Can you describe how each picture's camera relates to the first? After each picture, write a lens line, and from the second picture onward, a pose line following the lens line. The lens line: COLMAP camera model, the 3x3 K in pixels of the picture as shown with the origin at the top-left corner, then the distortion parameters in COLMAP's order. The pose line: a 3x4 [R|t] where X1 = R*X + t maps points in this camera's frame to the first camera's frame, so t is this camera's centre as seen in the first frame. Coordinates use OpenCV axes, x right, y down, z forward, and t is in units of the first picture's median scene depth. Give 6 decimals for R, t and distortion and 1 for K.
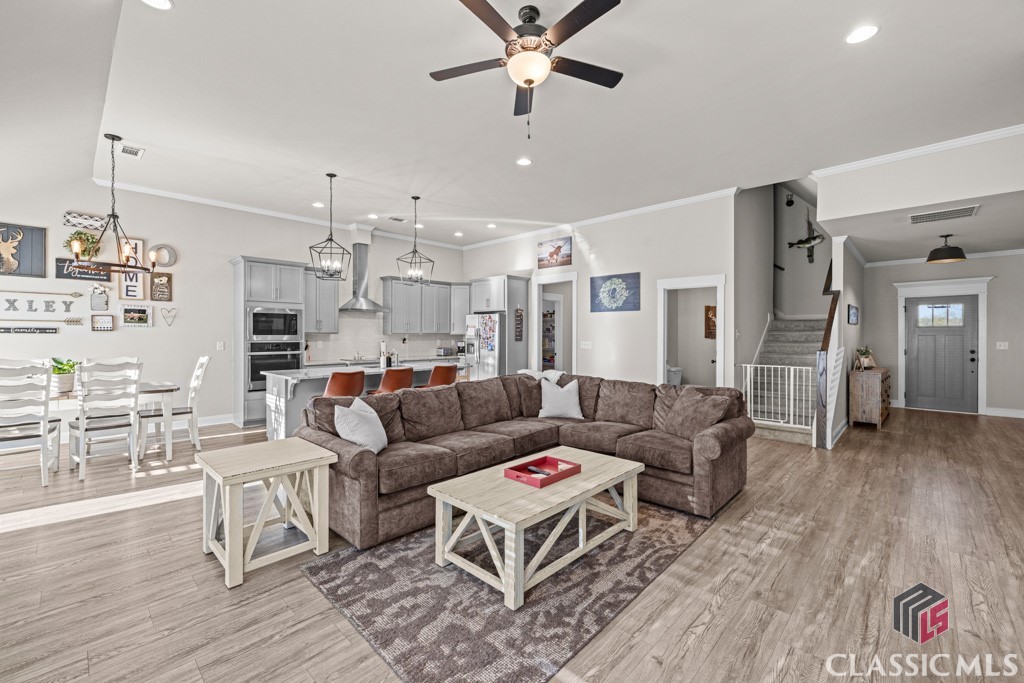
lens RADIAL K [[428.9, 0, 509.2], [0, 428.9, 336.3], [0, 0, 1]] dist [0.000061, 0.000293]
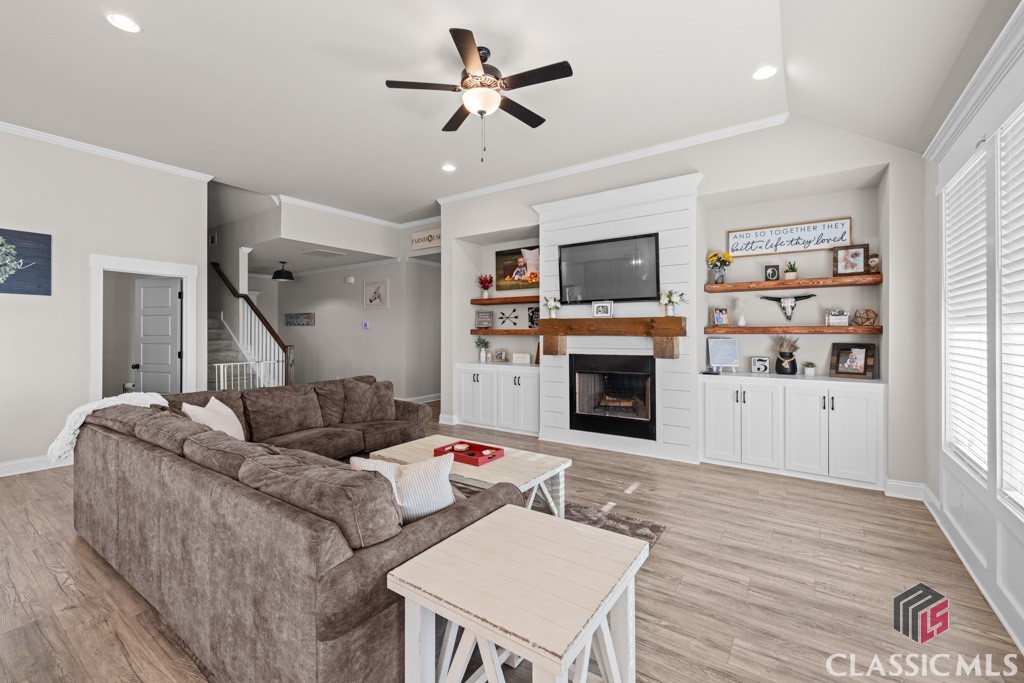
lens RADIAL K [[430.4, 0, 508.9], [0, 430.4, 330.2], [0, 0, 1]] dist [0.001312, 0.000312]
pose [[-0.154653, 0.003484, 0.987963, -0.471377], [0.006363, 0.999977, -0.002530, -0.003453], [-0.987948, 0.005895, -0.154671, 0.473945]]
